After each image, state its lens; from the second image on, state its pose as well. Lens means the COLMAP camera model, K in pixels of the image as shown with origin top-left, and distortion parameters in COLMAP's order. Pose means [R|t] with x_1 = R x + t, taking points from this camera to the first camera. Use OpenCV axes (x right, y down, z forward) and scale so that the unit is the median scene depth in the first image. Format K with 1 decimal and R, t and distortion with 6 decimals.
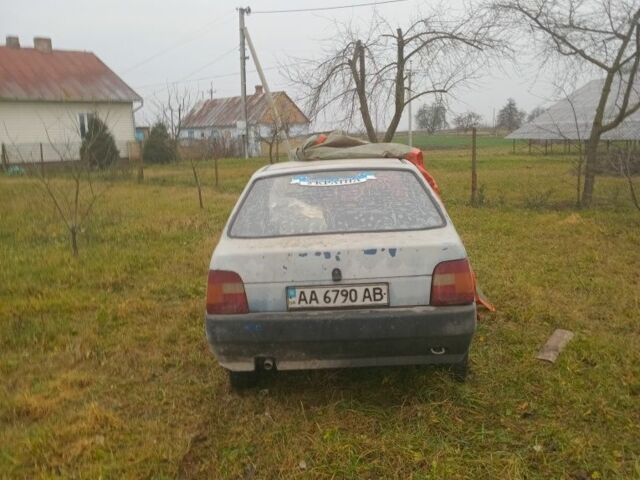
lens RADIAL K [[631.8, 0, 320.0], [0, 631.8, 240.0], [0, 0, 1]] dist [0.055519, -0.002665]
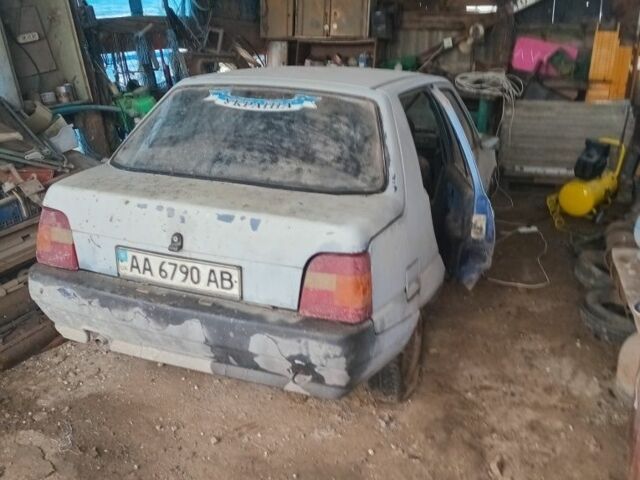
lens RADIAL K [[670.1, 0, 322.2], [0, 670.1, 224.1], [0, 0, 1]] dist [0.011642, -0.008949]
pose [[0.940801, 0.171670, -0.292271, 0.387983], [-0.134236, 0.980461, 0.143795, -0.091742], [0.311246, -0.096049, 0.945463, 0.349627]]
